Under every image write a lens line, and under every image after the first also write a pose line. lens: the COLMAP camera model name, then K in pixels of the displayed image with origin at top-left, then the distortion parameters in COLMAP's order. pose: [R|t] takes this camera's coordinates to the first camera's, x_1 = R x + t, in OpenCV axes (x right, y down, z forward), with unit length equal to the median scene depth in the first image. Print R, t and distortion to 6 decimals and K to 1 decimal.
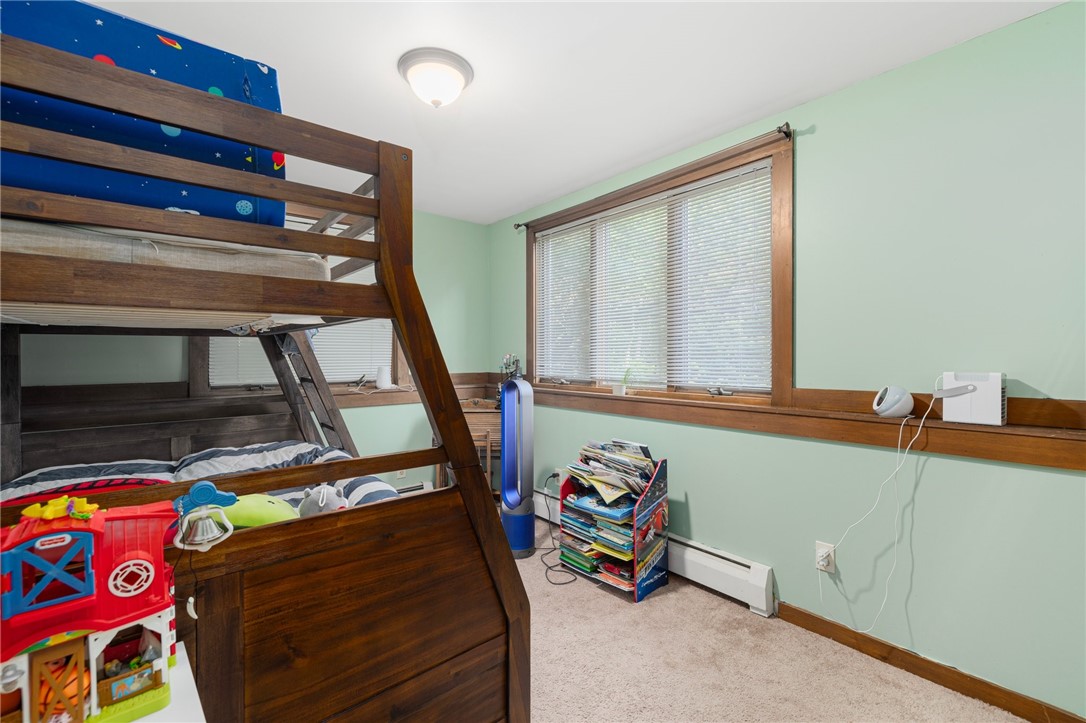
lens RADIAL K [[463.2, 0, 542.7], [0, 463.2, 355.4], [0, 0, 1]] dist [-0.000024, 0.000050]
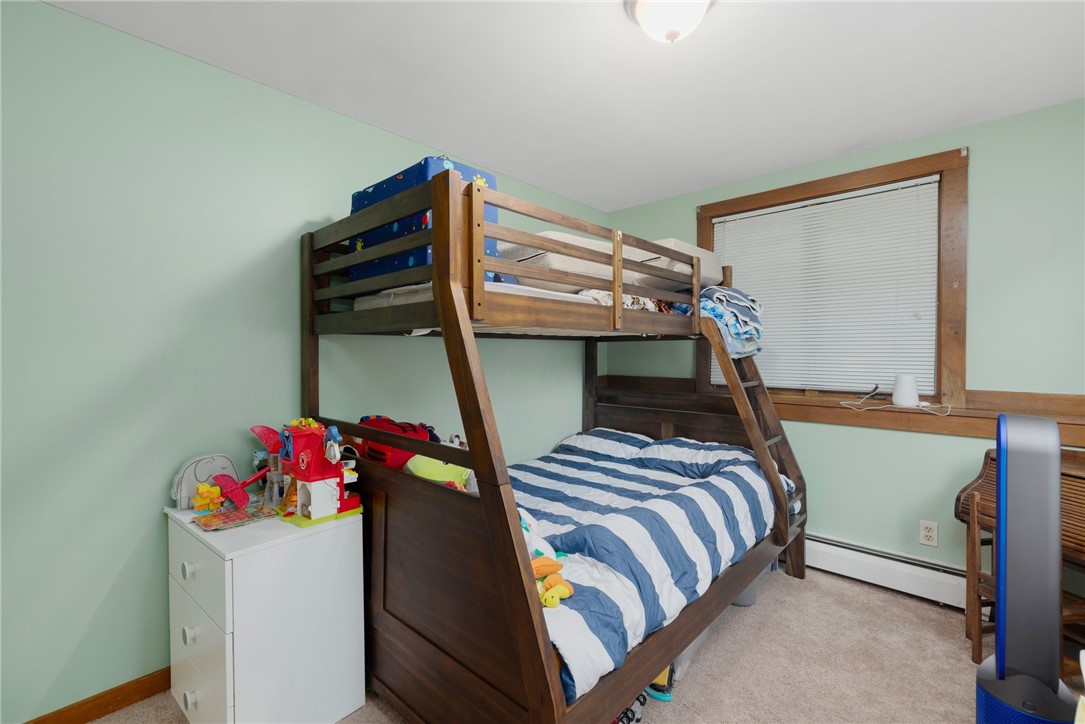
lens RADIAL K [[462.7, 0, 542.2], [0, 462.7, 355.9], [0, 0, 1]] dist [-0.000024, 0.000050]
pose [[0.137608, 0.008878, -0.990447, 0.440723], [-0.007919, 0.999938, 0.007863, -0.009824], [0.990455, 0.006762, 0.137670, 0.571755]]
